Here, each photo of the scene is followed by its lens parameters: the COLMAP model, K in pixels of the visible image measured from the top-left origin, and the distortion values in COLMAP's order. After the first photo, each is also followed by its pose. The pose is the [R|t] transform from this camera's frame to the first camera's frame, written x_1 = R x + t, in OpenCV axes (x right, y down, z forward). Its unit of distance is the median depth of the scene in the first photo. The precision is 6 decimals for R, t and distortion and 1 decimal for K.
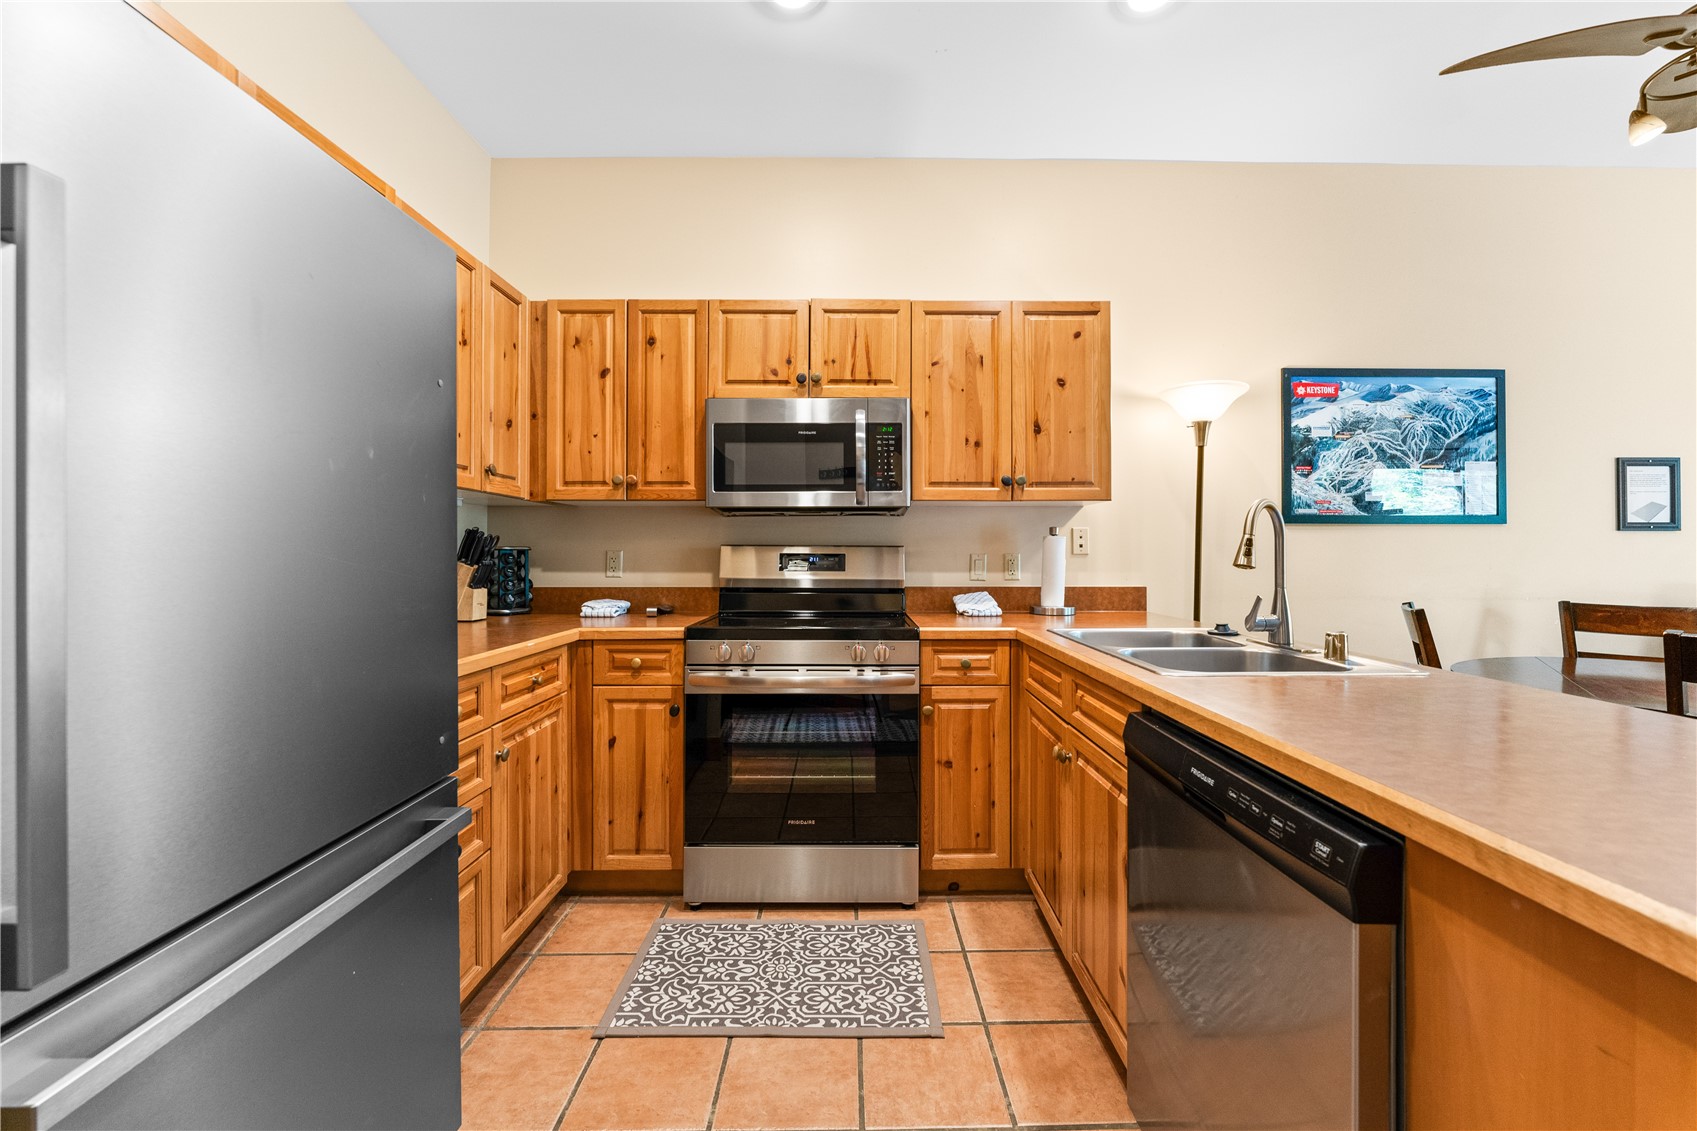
lens RADIAL K [[685.8, 0, 852.4], [0, 685.8, 547.9], [0, 0, 1]] dist [-0.006942, -0.000171]
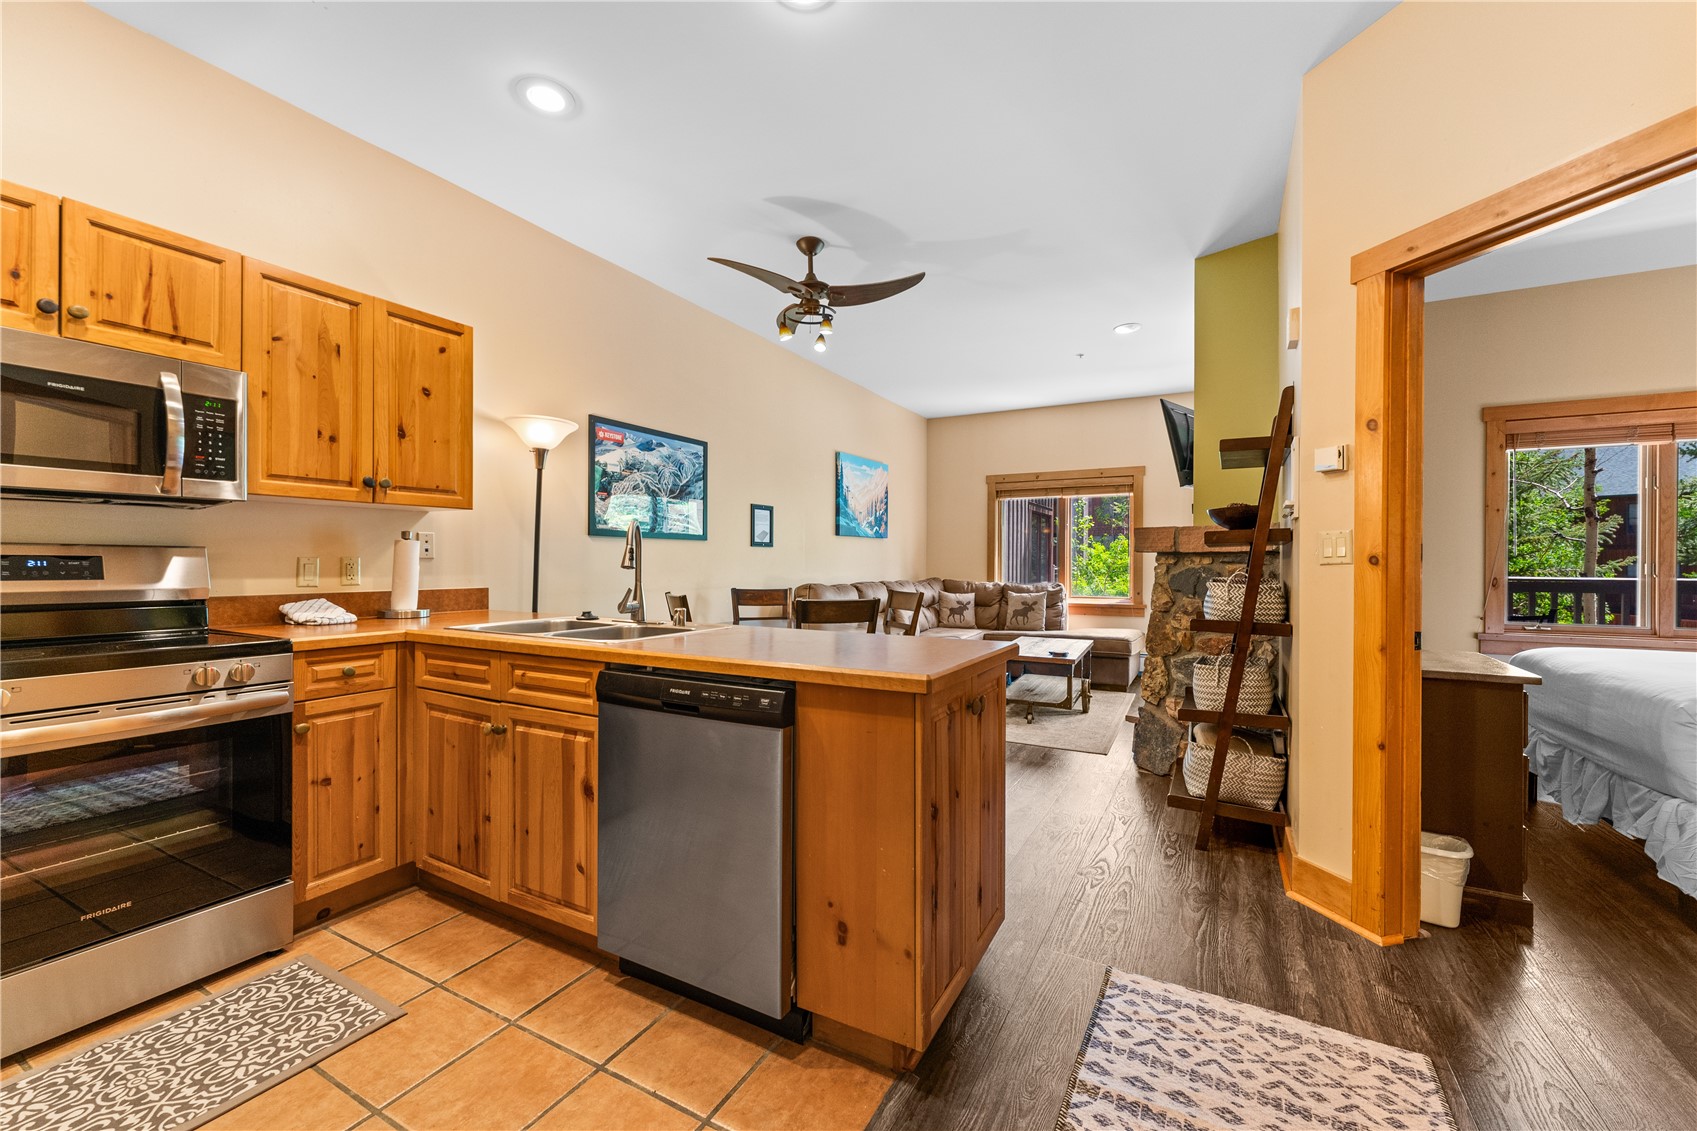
lens RADIAL K [[682.9, 0, 848.5], [0, 682.9, 565.5], [0, 0, 1]] dist [-0.000378, 0.000079]
pose [[0.489879, -0.003420, 0.871784, -0.282275], [-0.012684, 0.999858, 0.011050, 0.000952], [-0.871698, -0.016471, 0.489766, -0.064929]]
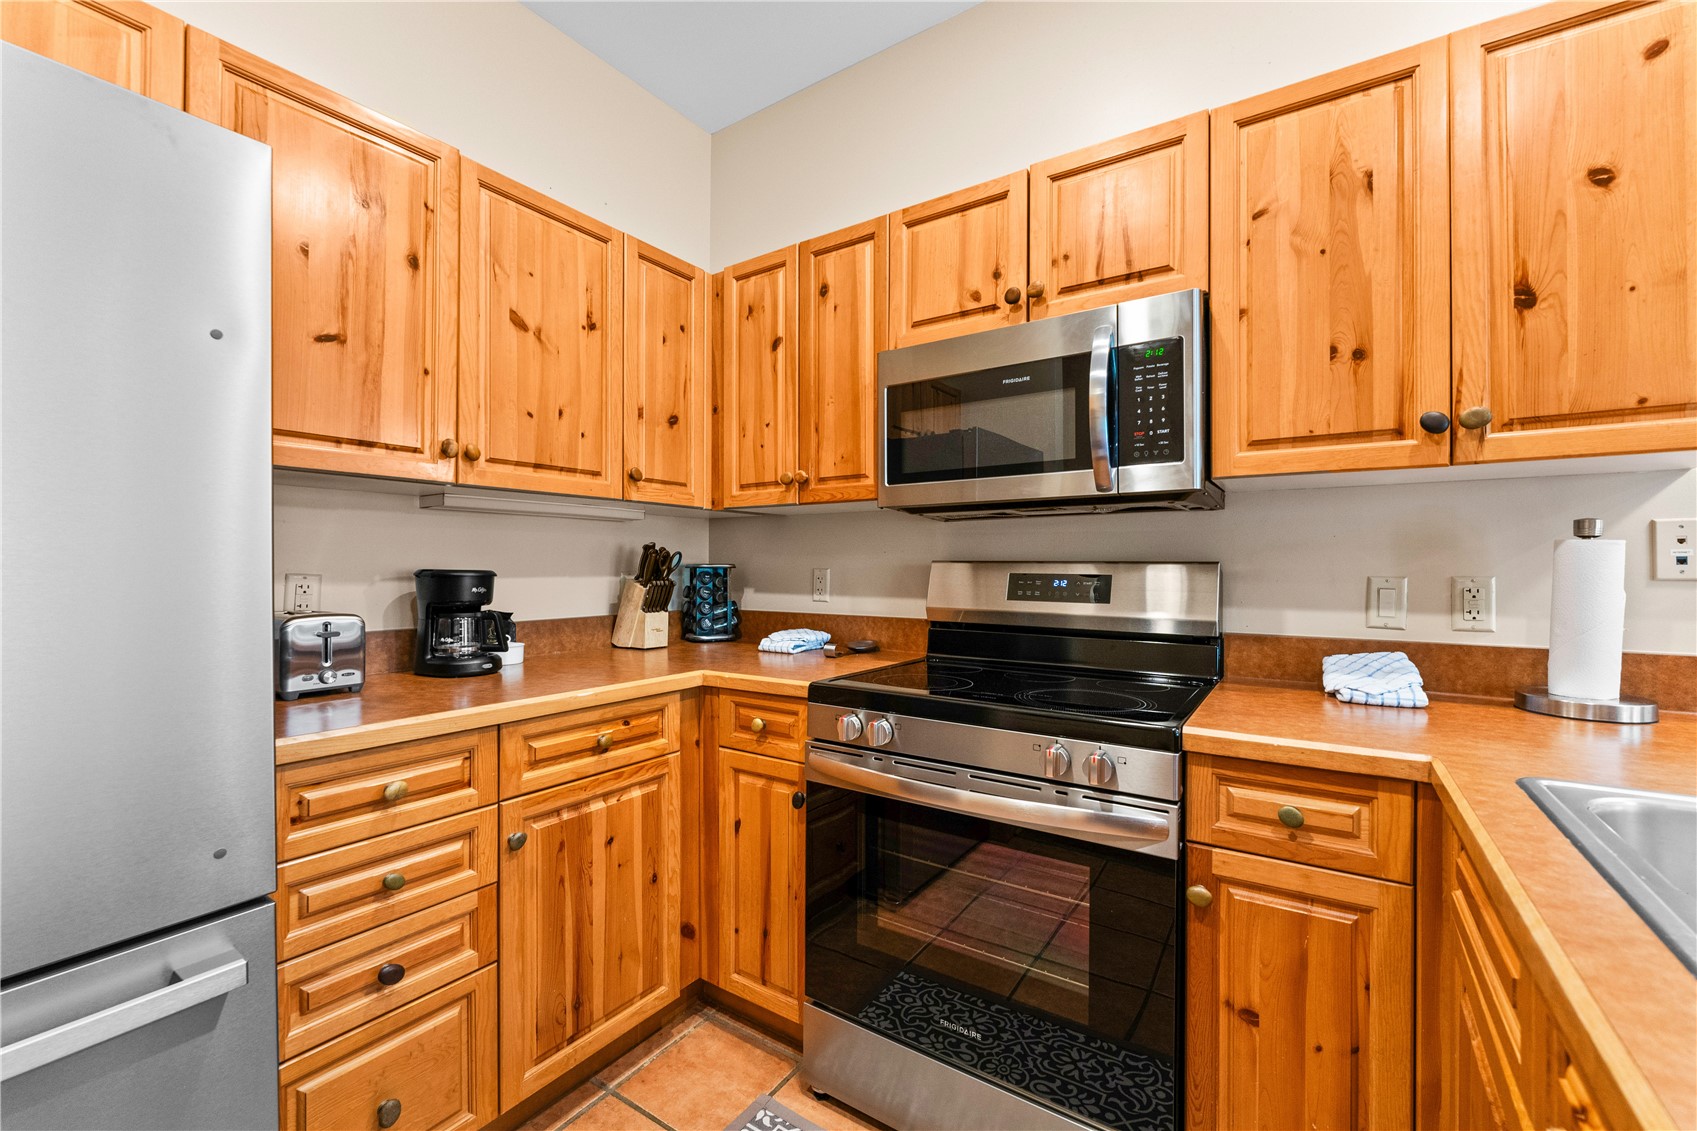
lens RADIAL K [[697.2, 0, 848.5], [0, 697.2, 565.5], [0, 0, 1]] dist [-0.007863, 0.000007]
pose [[0.830599, 0.000082, -0.556872, 0.155205], [0.003517, 0.999979, 0.005392, -0.004556], [0.556860, -0.006437, 0.830581, 0.384652]]
